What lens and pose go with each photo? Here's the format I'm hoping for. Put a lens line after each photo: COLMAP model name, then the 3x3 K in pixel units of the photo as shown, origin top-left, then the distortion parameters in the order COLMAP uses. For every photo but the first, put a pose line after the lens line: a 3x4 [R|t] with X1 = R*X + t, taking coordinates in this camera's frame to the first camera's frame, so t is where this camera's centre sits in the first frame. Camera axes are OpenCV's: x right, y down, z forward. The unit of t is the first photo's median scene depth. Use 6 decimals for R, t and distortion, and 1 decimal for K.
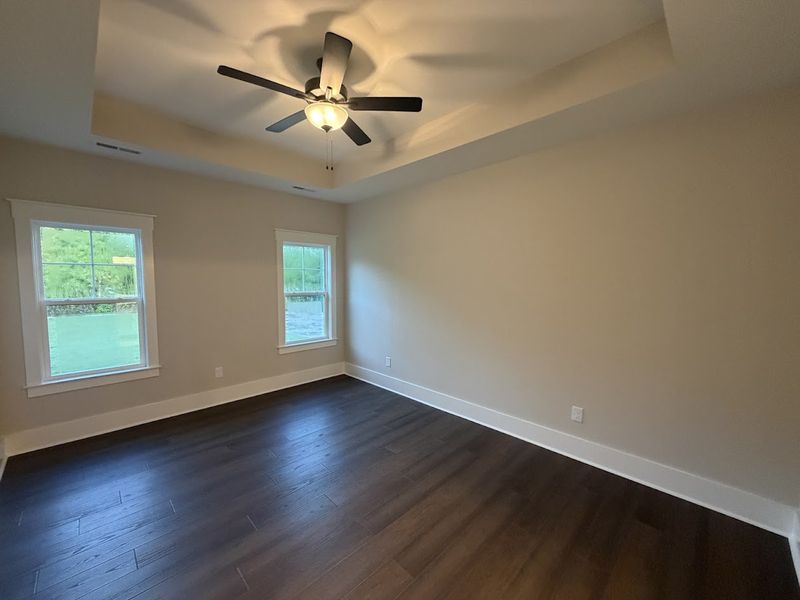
lens RADIAL K [[318.3, 0, 400.0], [0, 318.3, 300.0], [0, 0, 1]] dist [-0.025790, 0.000038]
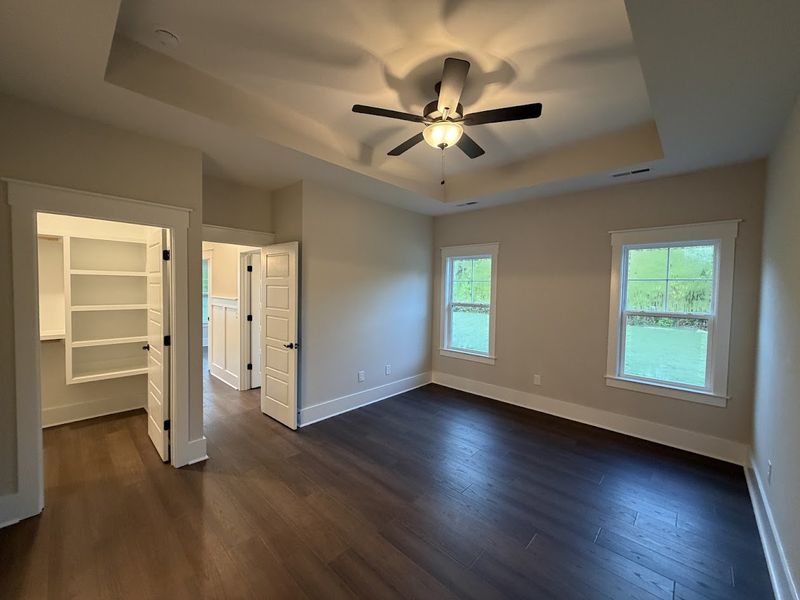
lens RADIAL K [[319.6, 0, 400.0], [0, 319.6, 300.0], [0, 0, 1]] dist [-0.003675, -0.000271]
pose [[0.017842, 0.031672, -0.999339, 0.414364], [-0.082159, 0.996164, 0.030104, -0.026666], [0.996460, 0.081568, 0.020375, 0.426088]]
